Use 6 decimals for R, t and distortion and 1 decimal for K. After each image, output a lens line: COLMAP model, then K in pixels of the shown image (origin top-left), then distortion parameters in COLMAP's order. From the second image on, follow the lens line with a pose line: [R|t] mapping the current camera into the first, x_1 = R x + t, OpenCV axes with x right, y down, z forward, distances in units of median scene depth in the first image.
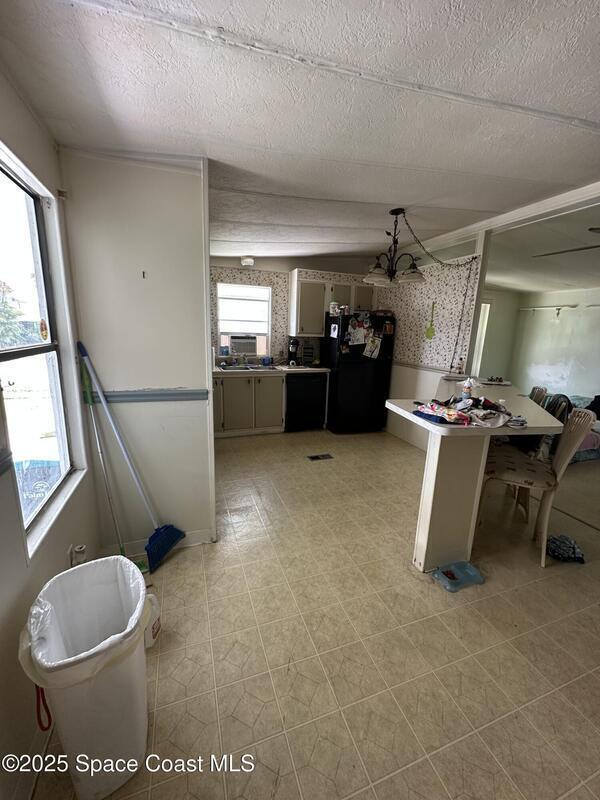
lens RADIAL K [[319.3, 0, 299.9], [0, 319.3, 400.1], [0, 0, 1]] dist [-0.000267, 0.000412]
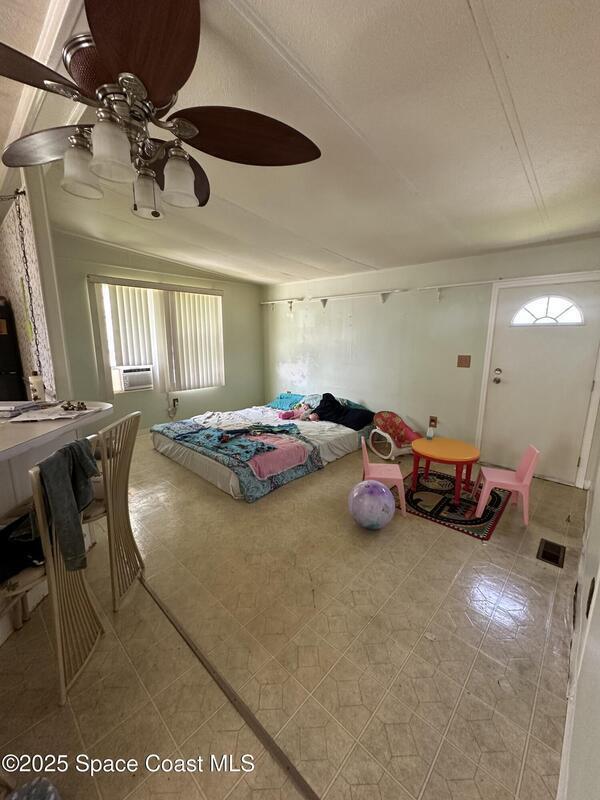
lens RADIAL K [[319.3, 0, 300.8], [0, 319.3, 398.9], [0, 0, 1]] dist [-0.000267, 0.000412]
pose [[0.891036, -0.117858, 0.438366, 0.526294], [0.123286, 0.992239, 0.016177, -0.026574], [-0.436870, 0.039630, 0.898651, 0.224833]]
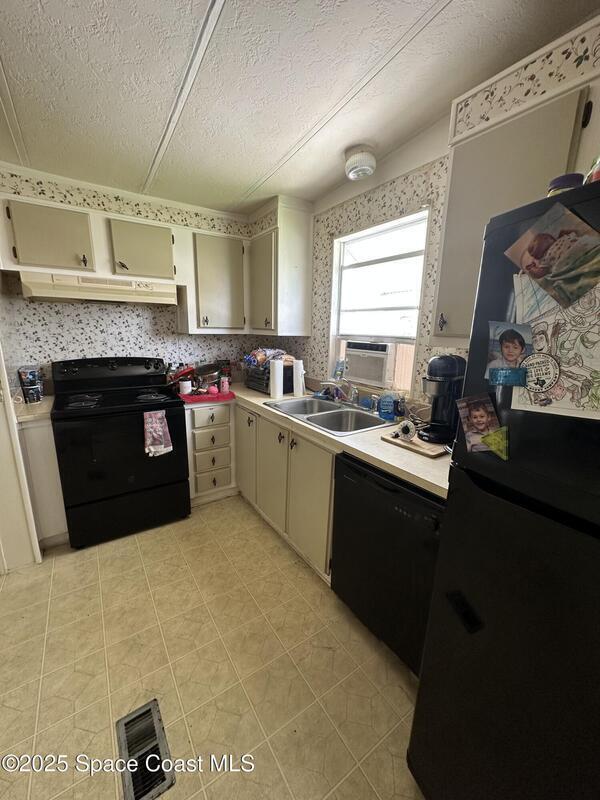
lens RADIAL K [[319.3, 0, 299.1], [0, 319.3, 398.4], [0, 0, 1]] dist [-0.000267, 0.000412]
pose [[0.241090, 0.185047, -0.952698, 0.272369], [-0.220433, 0.966438, 0.131933, -0.175126], [0.945137, 0.178198, 0.273790, 0.860204]]
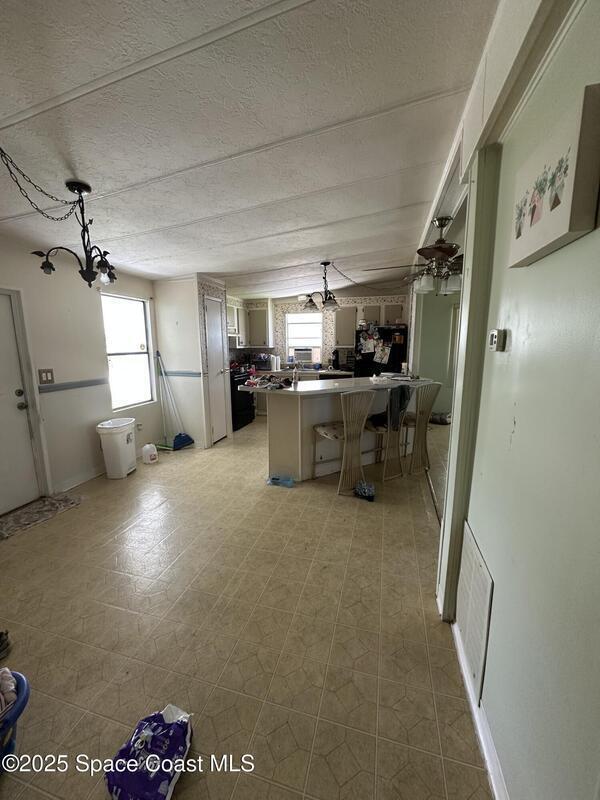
lens RADIAL K [[319.3, 0, 298.6], [0, 319.3, 400.5], [0, 0, 1]] dist [-0.000267, 0.000412]
pose [[0.813858, 0.065980, -0.577306, 0.695720], [-0.094315, 0.995357, -0.019202, 0.063758], [0.573359, 0.070077, 0.816302, -0.170456]]
